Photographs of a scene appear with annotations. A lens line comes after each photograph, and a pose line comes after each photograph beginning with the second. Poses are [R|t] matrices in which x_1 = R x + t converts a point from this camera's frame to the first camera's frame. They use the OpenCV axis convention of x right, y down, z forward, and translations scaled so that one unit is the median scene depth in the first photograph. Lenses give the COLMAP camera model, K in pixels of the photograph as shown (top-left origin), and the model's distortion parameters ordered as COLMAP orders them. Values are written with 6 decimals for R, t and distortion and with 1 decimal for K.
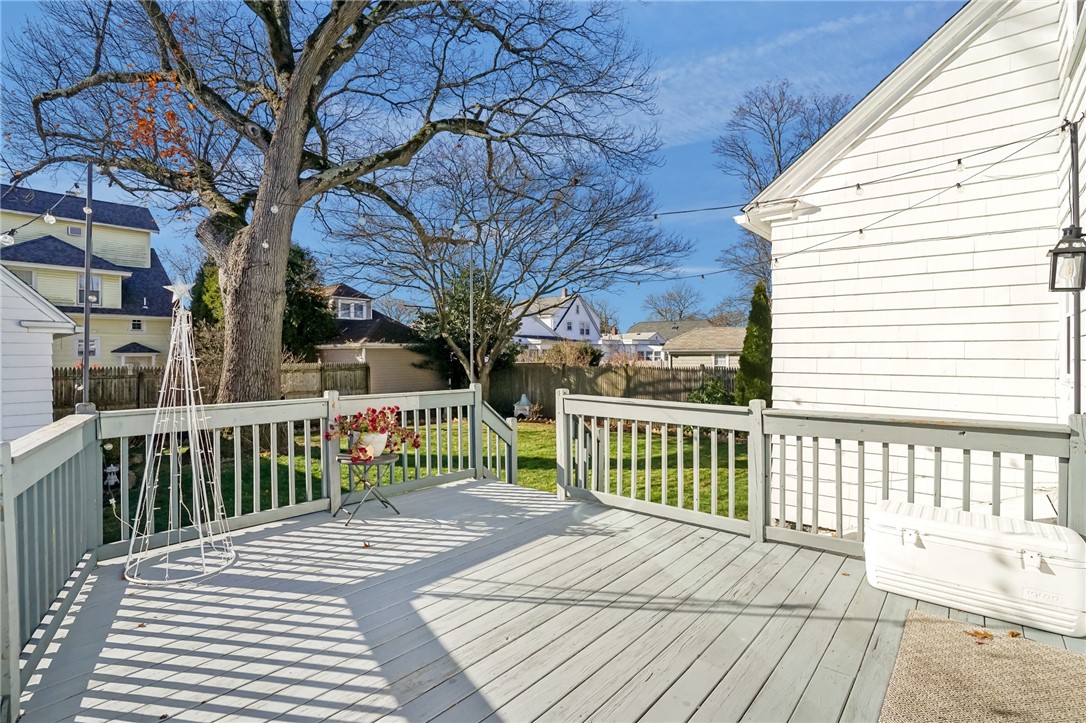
lens RADIAL K [[528.0, 0, 537.3], [0, 528.0, 356.9], [0, 0, 1]] dist [-0.069503, 0.026070]
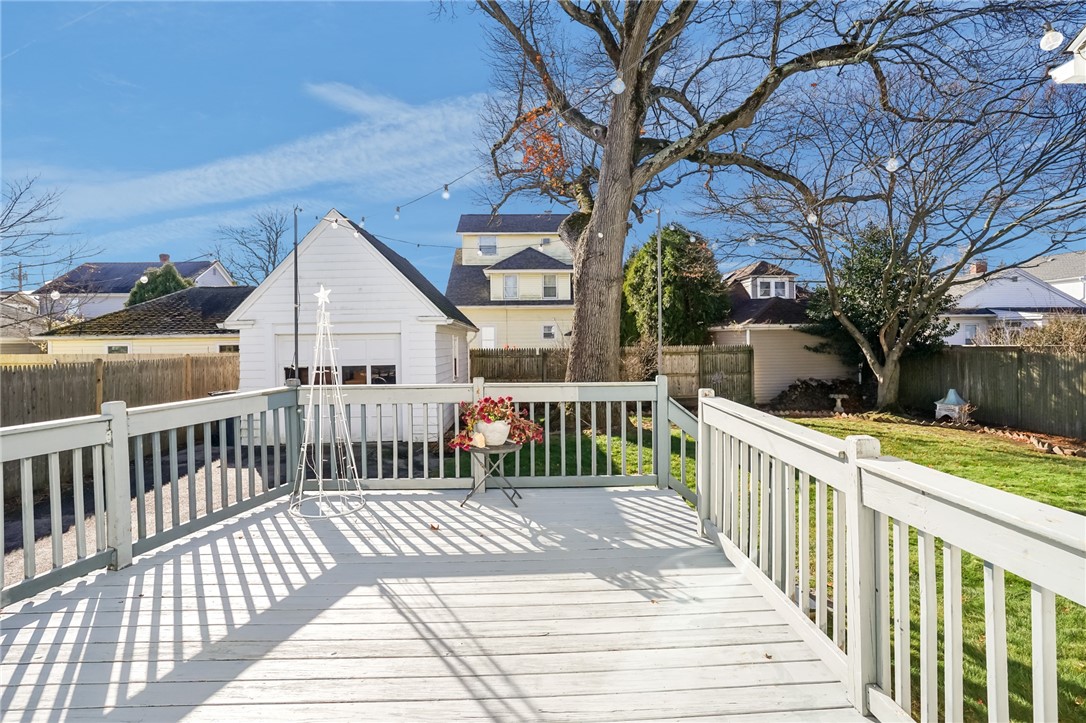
lens RADIAL K [[540.3, 0, 544.4], [0, 540.3, 341.3], [0, 0, 1]] dist [-0.054229, 0.001217]
pose [[0.685249, 0.001388, -0.728308, 0.202307], [0.004164, 0.999974, 0.005823, -0.005735], [0.728297, -0.007023, 0.685225, 0.142418]]
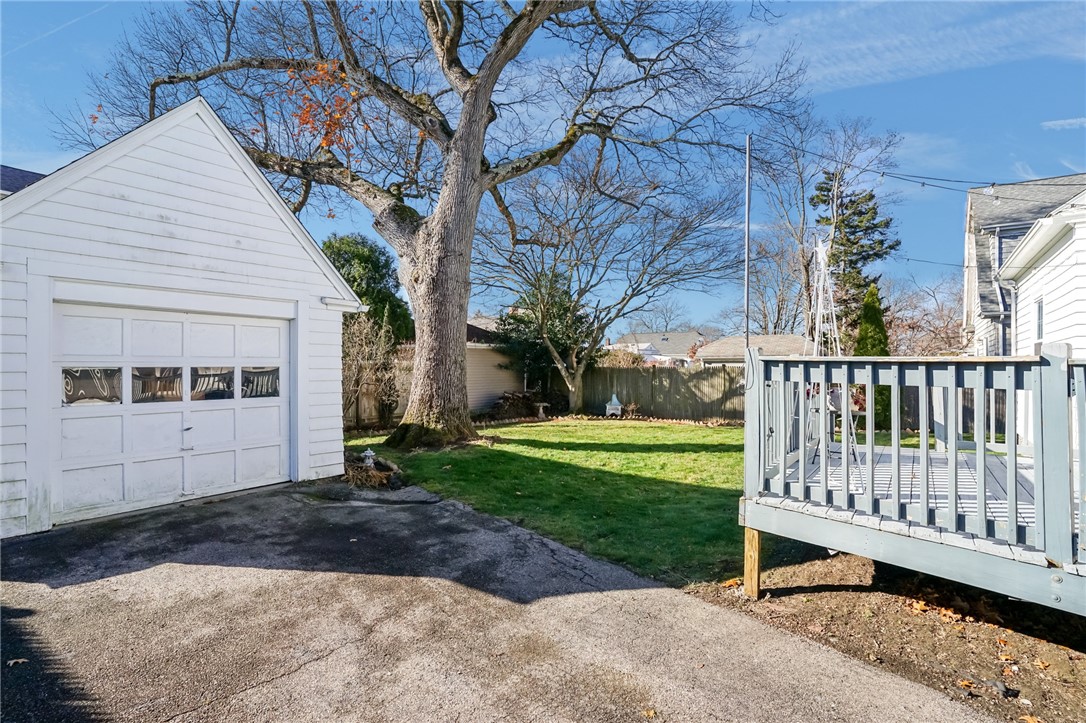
lens RADIAL K [[531.7, 0, 545.1], [0, 531.7, 357.1], [0, 0, 1]] dist [-0.050703, 0.000412]
pose [[0.996834, 0.008148, 0.079092, -0.419981], [-0.006271, 0.999694, -0.023949, 0.041560], [-0.079263, 0.023377, 0.996580, -0.027795]]
